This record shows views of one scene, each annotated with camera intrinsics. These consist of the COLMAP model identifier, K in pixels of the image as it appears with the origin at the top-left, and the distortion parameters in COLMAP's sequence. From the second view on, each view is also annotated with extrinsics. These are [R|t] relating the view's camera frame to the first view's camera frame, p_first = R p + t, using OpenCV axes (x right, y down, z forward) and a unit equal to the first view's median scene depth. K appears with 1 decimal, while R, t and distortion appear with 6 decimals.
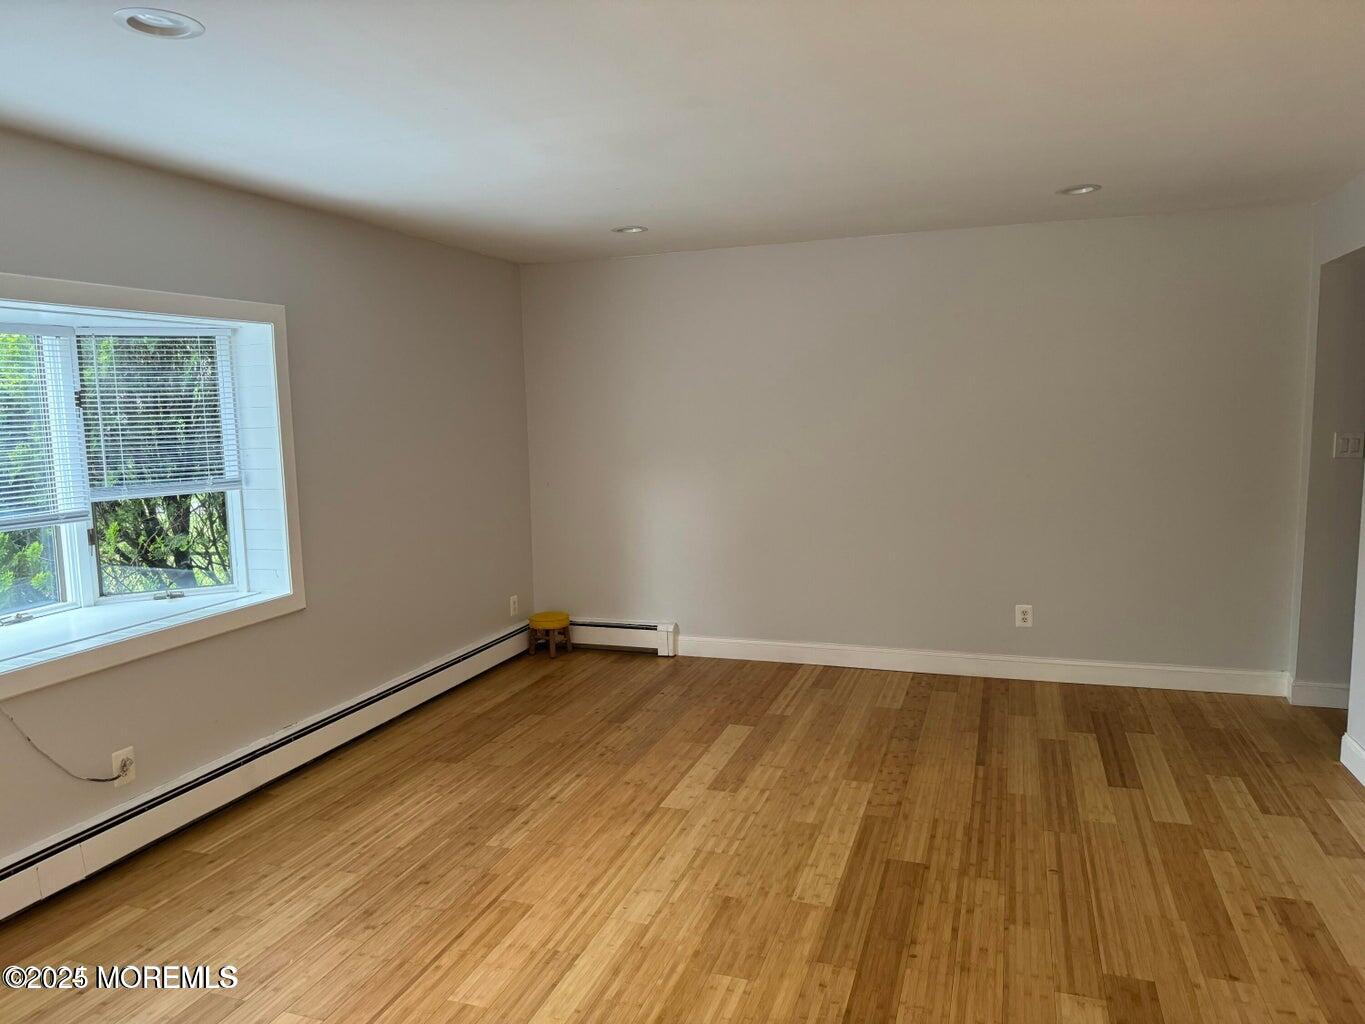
lens RADIAL K [[935.3, 0, 682.5], [0, 935.3, 512.0], [0, 0, 1]] dist [-0.001999, -0.001029]
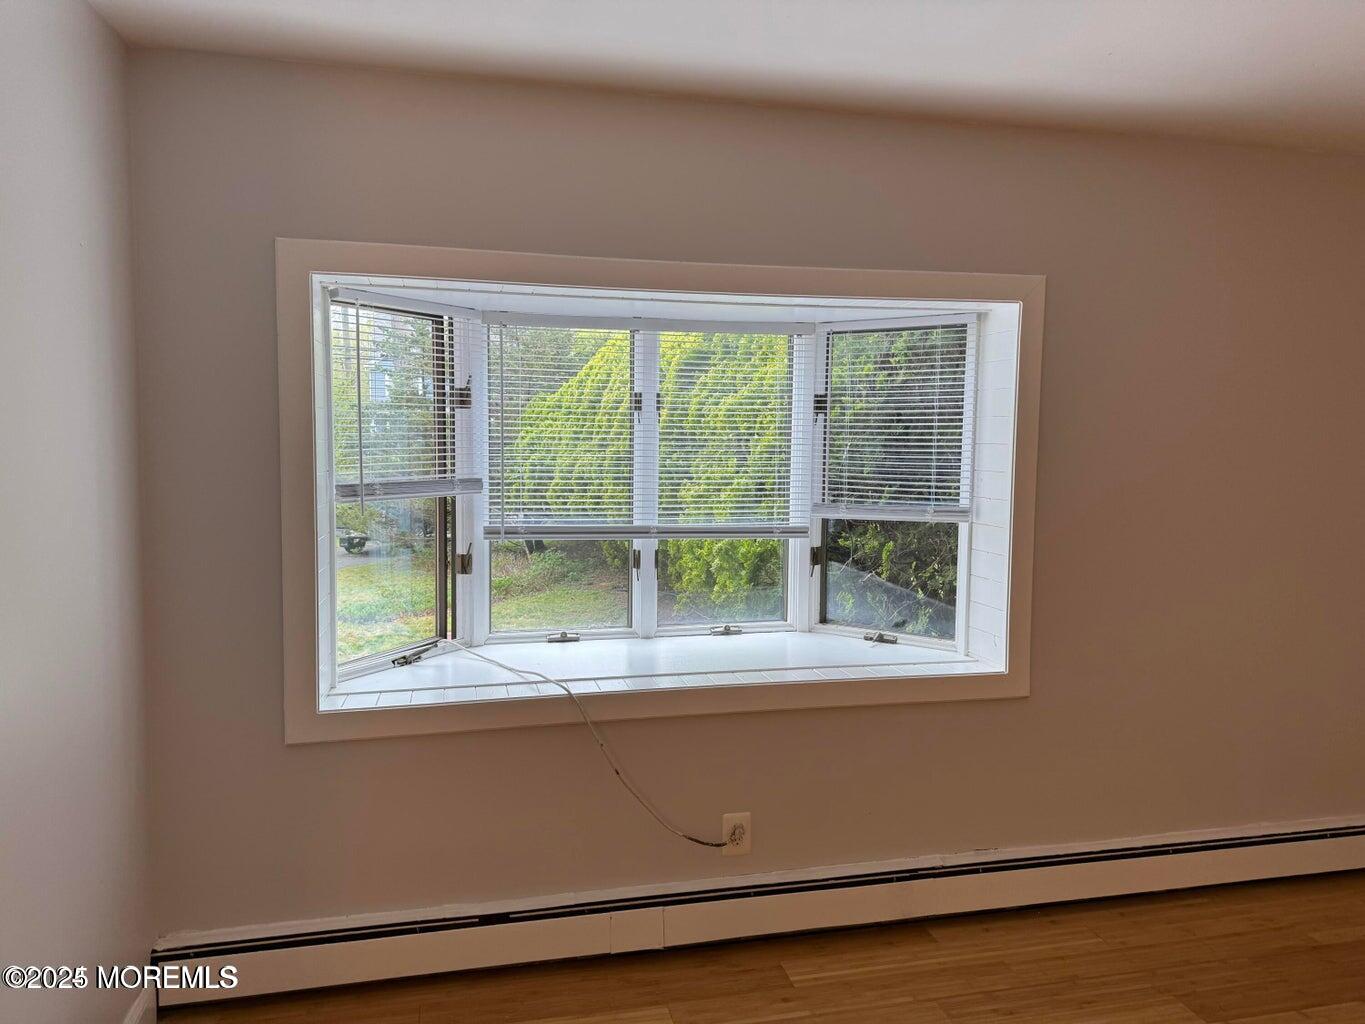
lens RADIAL K [[953.6, 0, 682.5], [0, 953.6, 512.0], [0, 0, 1]] dist [0.080720, -0.075853]
pose [[0.537509, 0.109106, -0.836170, 0.062997], [-0.118916, 0.991492, 0.052931, -0.048034], [0.834831, 0.070983, 0.545910, 0.381140]]
